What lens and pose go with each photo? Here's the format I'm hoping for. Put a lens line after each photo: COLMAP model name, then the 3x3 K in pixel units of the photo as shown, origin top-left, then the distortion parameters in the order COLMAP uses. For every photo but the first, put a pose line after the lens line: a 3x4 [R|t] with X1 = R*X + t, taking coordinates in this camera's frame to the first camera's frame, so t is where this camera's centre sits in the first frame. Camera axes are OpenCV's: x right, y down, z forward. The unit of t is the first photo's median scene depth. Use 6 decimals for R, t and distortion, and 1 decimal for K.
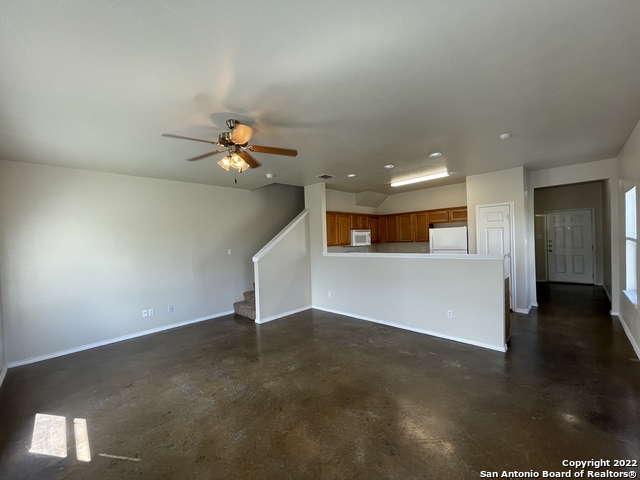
lens RADIAL K [[258.5, 0, 315.7], [0, 258.5, 240.1], [0, 0, 1]] dist [-0.008048, 0.000838]
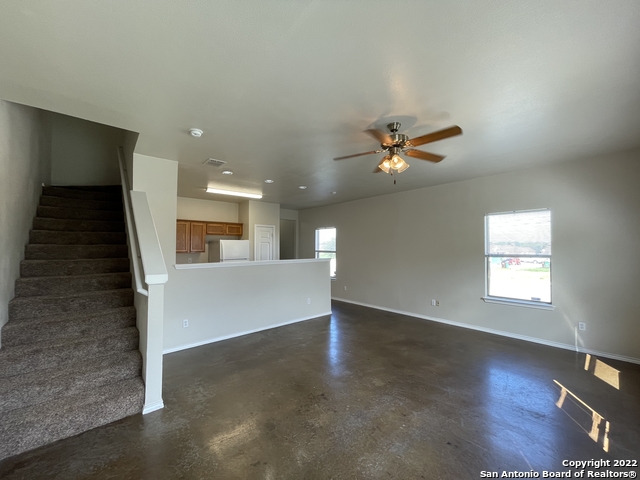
lens RADIAL K [[258.5, 0, 315.7], [0, 258.5, 242.4], [0, 0, 1]] dist [-0.008048, 0.000838]
pose [[0.068340, 0.055196, 0.996134, -0.790359], [0.002176, 0.998458, -0.055474, 0.035166], [-0.997660, 0.005958, 0.068114, 0.739345]]
